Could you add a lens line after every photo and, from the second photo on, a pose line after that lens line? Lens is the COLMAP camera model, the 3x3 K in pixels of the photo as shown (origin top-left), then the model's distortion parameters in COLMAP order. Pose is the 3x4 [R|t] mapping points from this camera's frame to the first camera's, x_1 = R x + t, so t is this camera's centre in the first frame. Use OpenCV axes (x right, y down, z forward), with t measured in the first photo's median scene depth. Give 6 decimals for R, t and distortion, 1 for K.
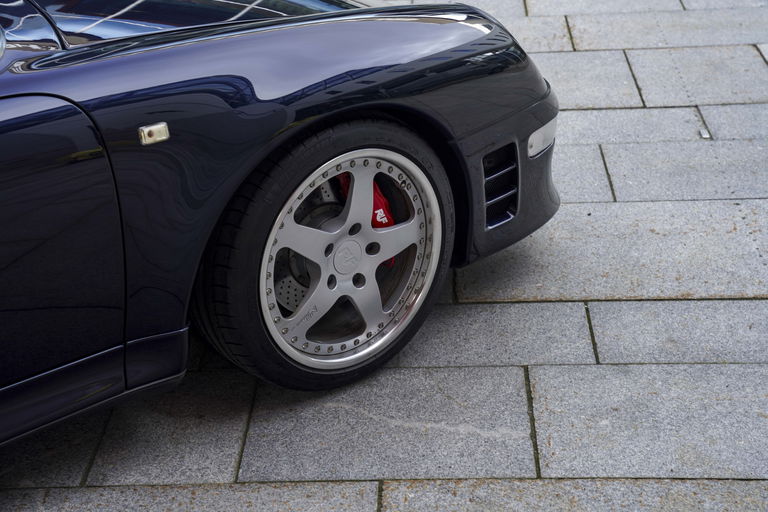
lens RADIAL K [[1471.1, 0, 384.0], [0, 1471.1, 256.0], [0, 0, 1]] dist [0.295853, 0.391483]
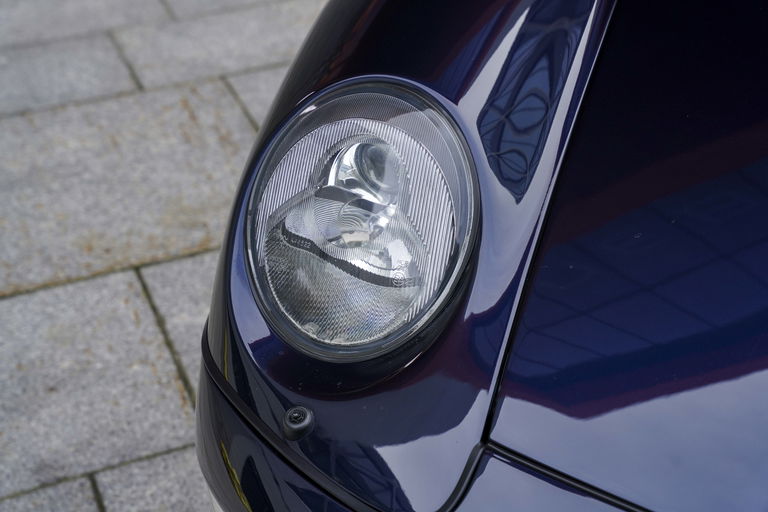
lens RADIAL K [[1471.1, 0, 384.0], [0, 1471.1, 256.0], [0, 0, 1]] dist [0.295853, 0.391483]
pose [[-0.921649, 0.260498, -0.287584, 0.190379], [-0.111844, 0.531346, 0.839739, -0.496170], [0.371557, 0.806109, -0.460580, 1.278774]]
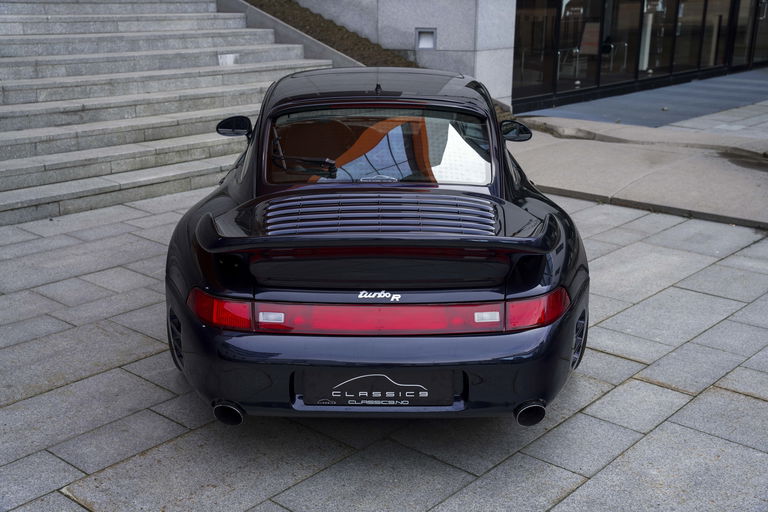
lens RADIAL K [[938.3, 0, 384.0], [0, 938.3, 256.0], [0, 0, 1]] dist [0.002313, 0.372525]
pose [[-0.641288, 0.239975, -0.728808, 0.785998], [-0.319896, 0.779732, 0.538223, -0.823610], [0.697435, 0.578299, -0.423266, 1.635055]]
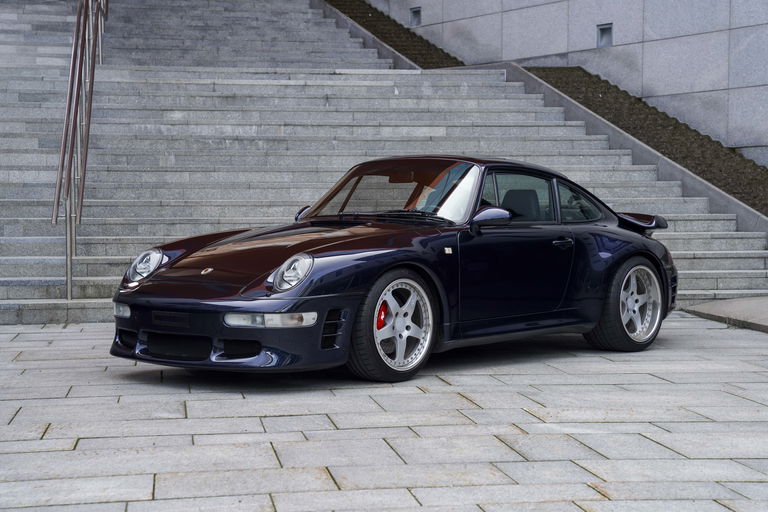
lens RADIAL K [[1471.1, 0, 384.0], [0, 1471.1, 256.0], [0, 0, 1]] dist [0.295853, 0.391483]
pose [[-0.984574, 0.038421, -0.170700, 0.106049], [-0.045036, 0.887074, 0.459424, -1.369689], [0.169075, 0.460025, -0.871660, 3.376805]]
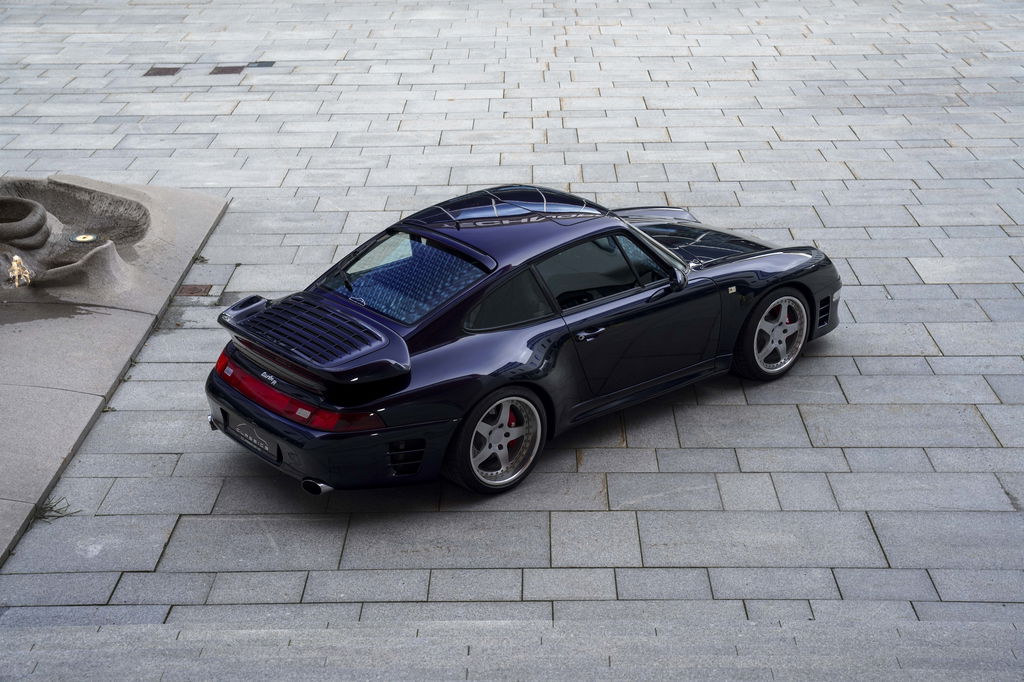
lens RADIAL K [[1576.2, 0, 512.0], [0, 1576.2, 341.0], [0, 0, 1]] dist [0.042983, 0.943398]
pose [[0.999659, 0.014354, 0.021829, -0.598427], [-0.012915, 0.997823, -0.064667, 0.216594], [-0.022710, 0.064363, 0.997668, -2.030654]]
